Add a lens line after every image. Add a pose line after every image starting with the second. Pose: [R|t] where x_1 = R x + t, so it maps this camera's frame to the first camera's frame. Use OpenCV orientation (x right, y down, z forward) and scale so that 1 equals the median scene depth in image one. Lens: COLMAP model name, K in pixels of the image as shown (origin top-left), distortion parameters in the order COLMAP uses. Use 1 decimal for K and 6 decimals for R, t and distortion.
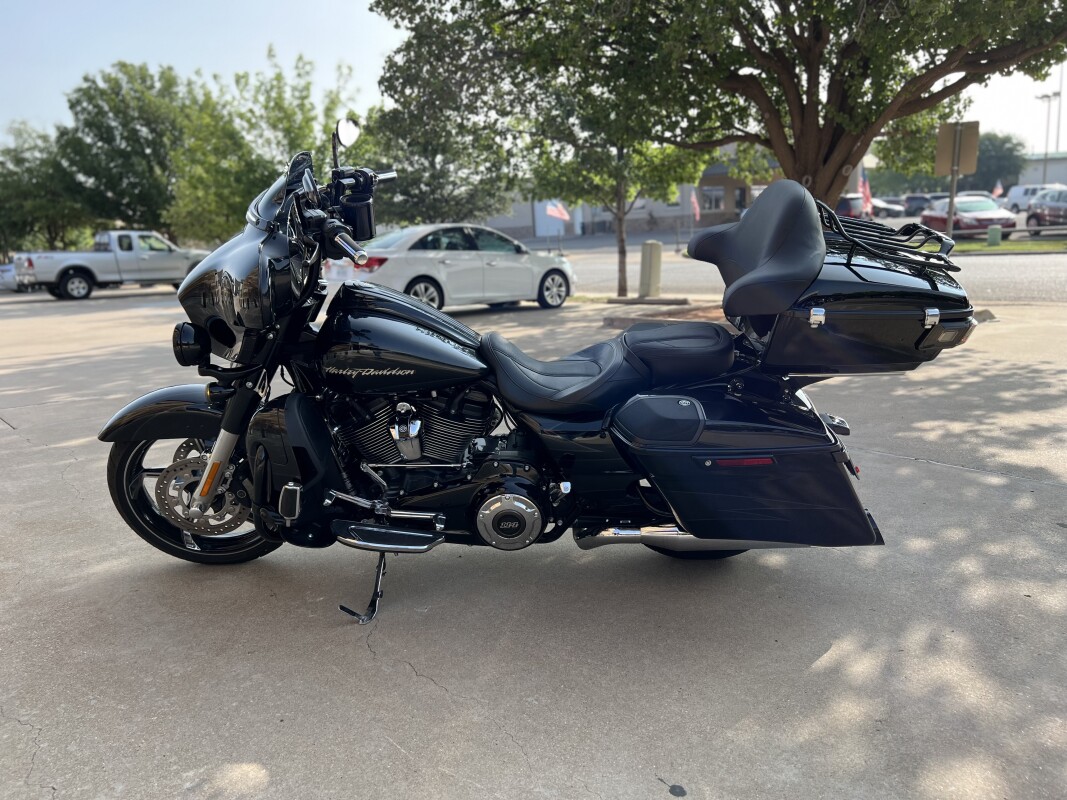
lens RADIAL K [[809.6, 0, 537.4], [0, 809.6, 402.4], [0, 0, 1]] dist [0.045501, -0.048012]
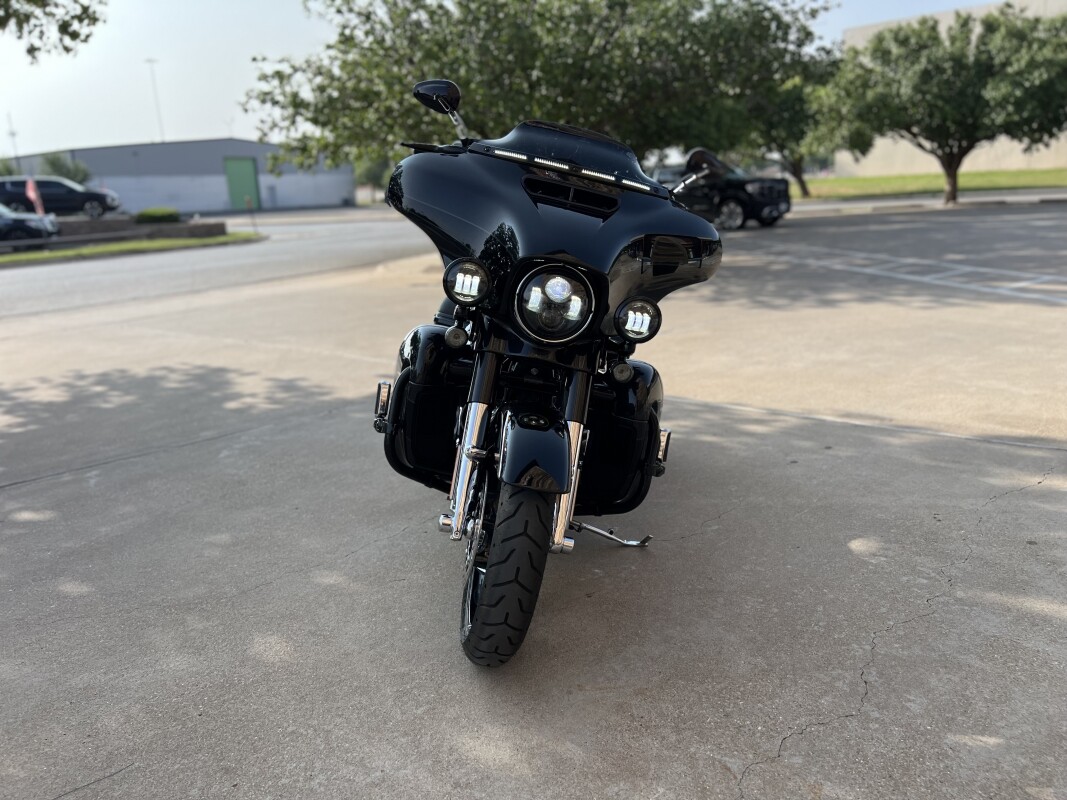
lens RADIAL K [[809.6, 0, 536.8], [0, 809.6, 399.6], [0, 0, 1]] dist [0.045501, -0.048012]
pose [[-0.020885, -0.195245, 0.980532, -1.249185], [0.252921, 0.947813, 0.194117, -0.178954], [-0.967261, 0.252051, 0.029586, 1.024104]]
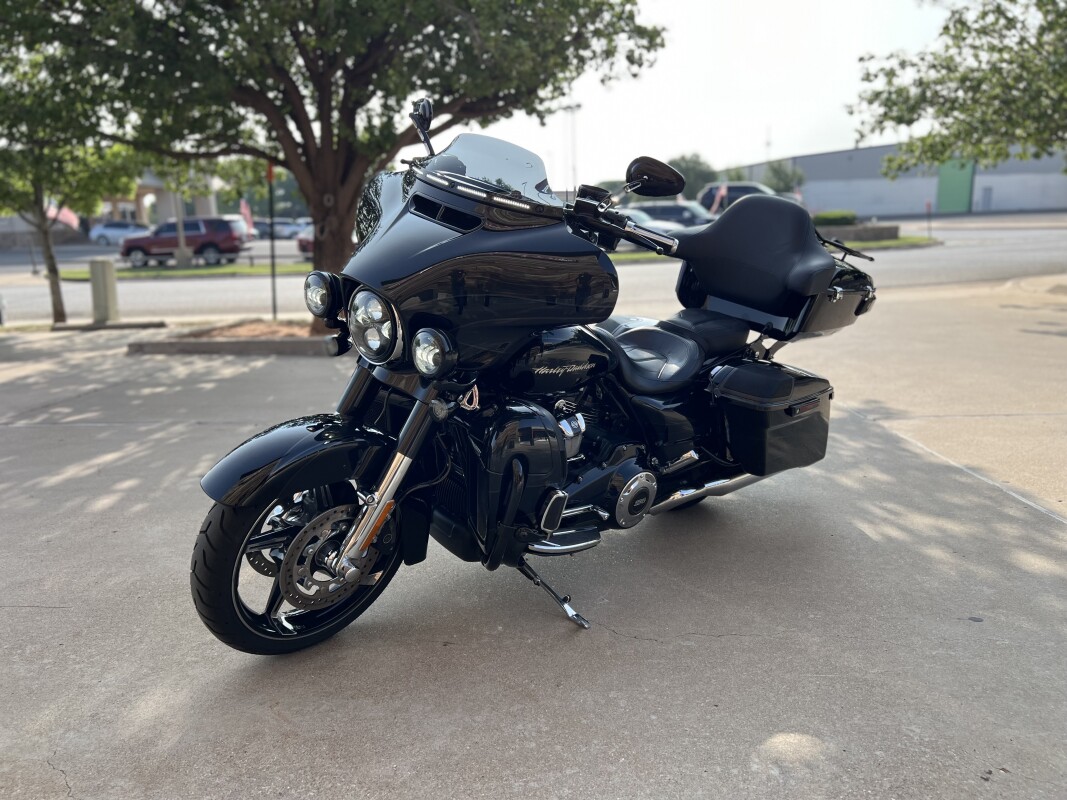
lens RADIAL K [[809.6, 0, 538.5], [0, 809.6, 407.1], [0, 0, 1]] dist [0.045501, -0.048012]
pose [[0.714516, -0.125341, 0.688299, -0.858126], [0.139982, 0.989539, 0.034884, -0.029344], [-0.685472, 0.071425, 0.724588, 0.306979]]
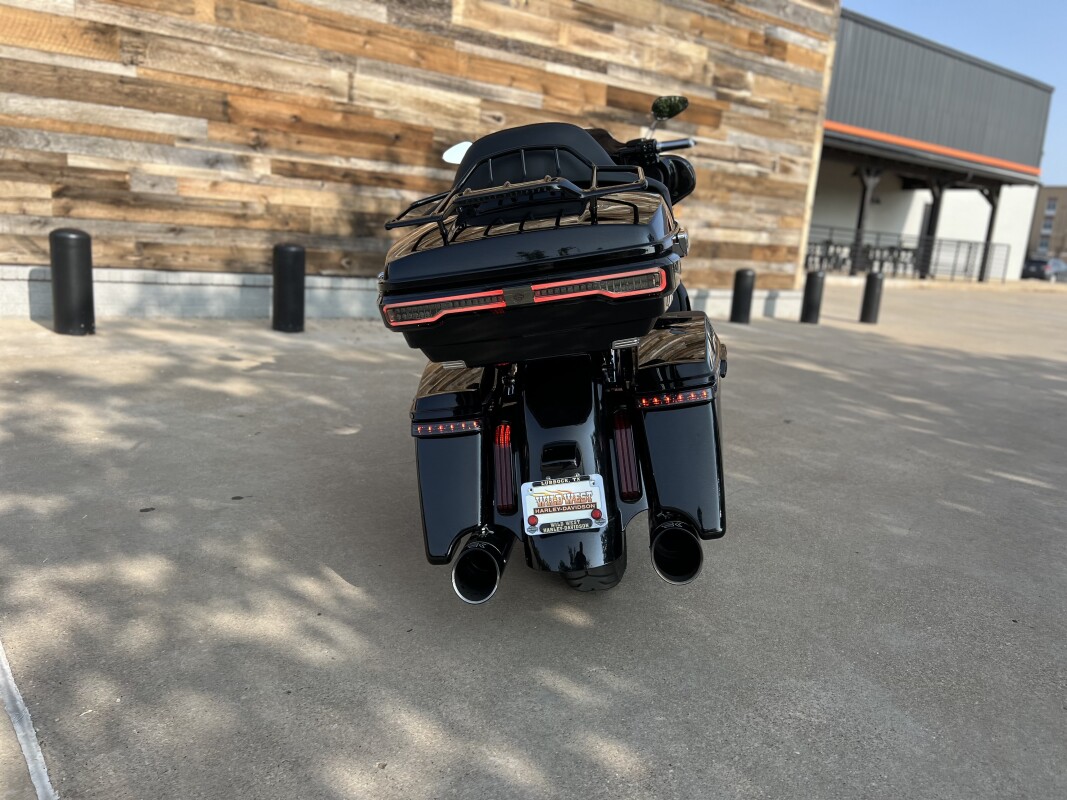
lens RADIAL K [[809.6, 0, 534.7], [0, 809.6, 402.4], [0, 0, 1]] dist [0.045501, -0.048012]
pose [[-0.101652, 0.253666, -0.961936, 1.112087], [-0.272451, 0.922877, 0.272157, -0.221900], [0.956785, 0.289745, -0.024700, 1.037564]]
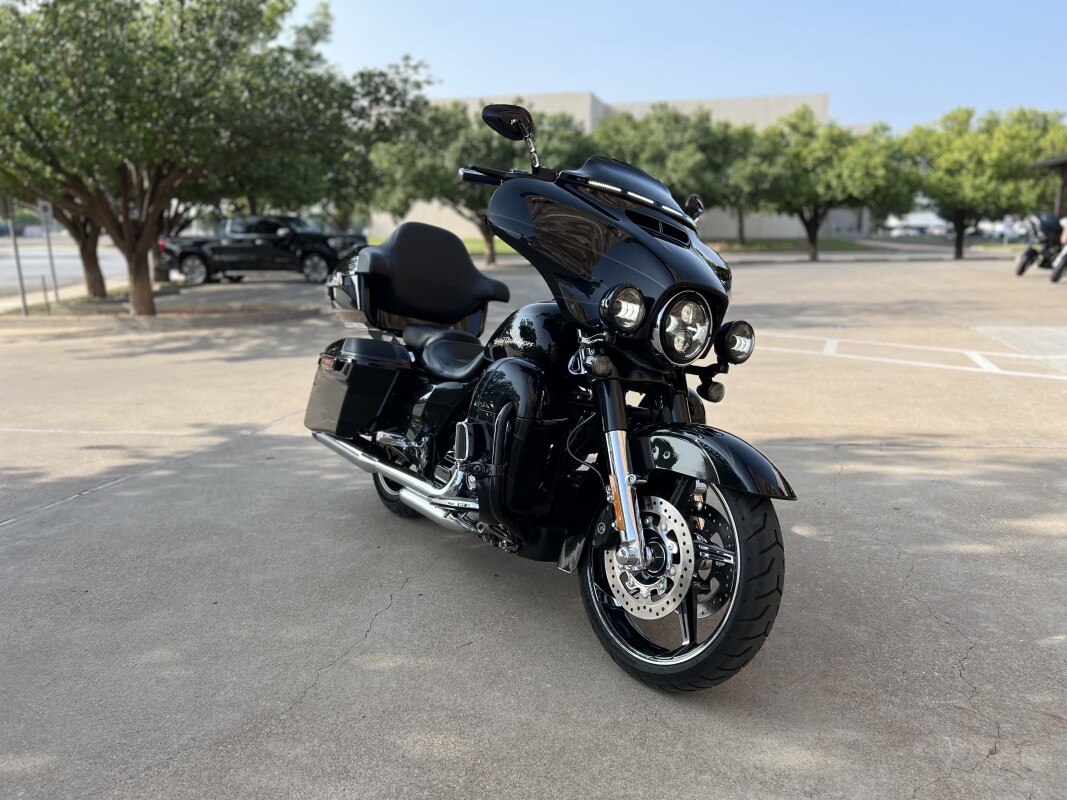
lens RADIAL K [[809.6, 0, 537.1], [0, 809.6, 401.7], [0, 0, 1]] dist [0.045501, -0.048012]
pose [[-0.546662, -0.112358, 0.829781, -1.058065], [0.205980, 0.942463, 0.263316, -0.295870], [-0.811623, 0.314863, -0.492066, 1.595127]]
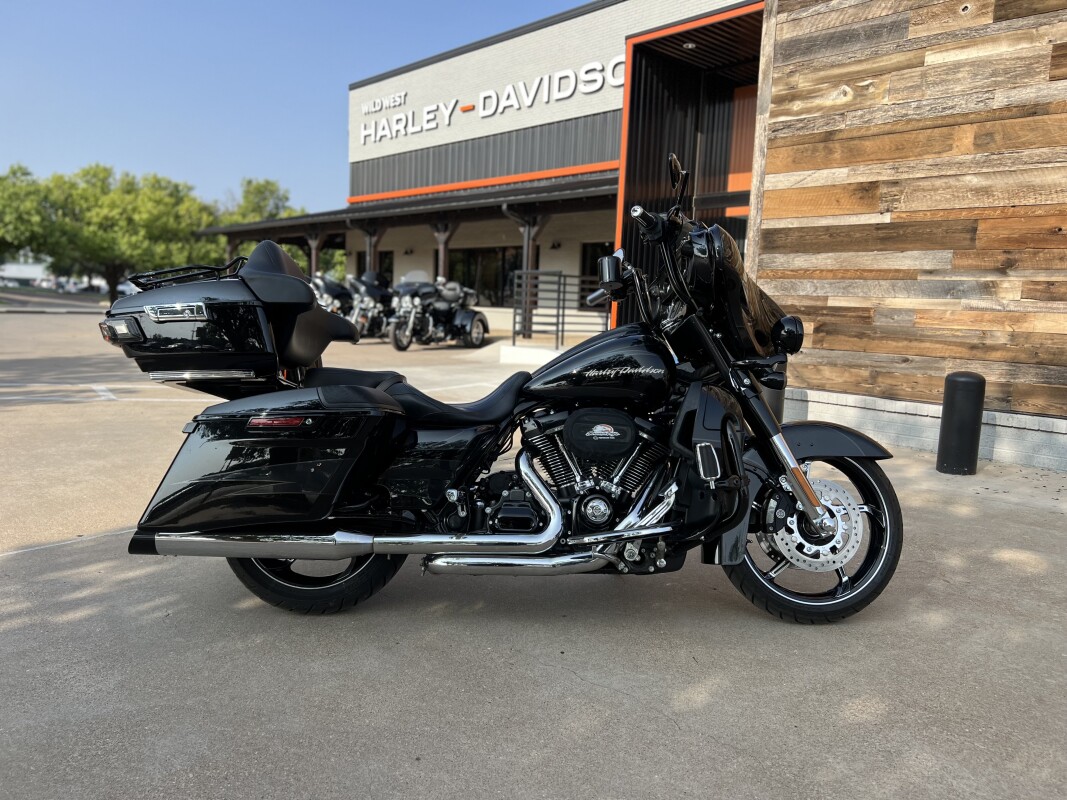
lens RADIAL K [[809.6, 0, 537.6], [0, 809.6, 400.7], [0, 0, 1]] dist [0.045501, -0.048012]
pose [[-0.999765, 0.014079, -0.016504, -0.061388], [0.008137, 0.948616, 0.316325, -0.407200], [0.020110, 0.316116, -0.948507, 2.114341]]
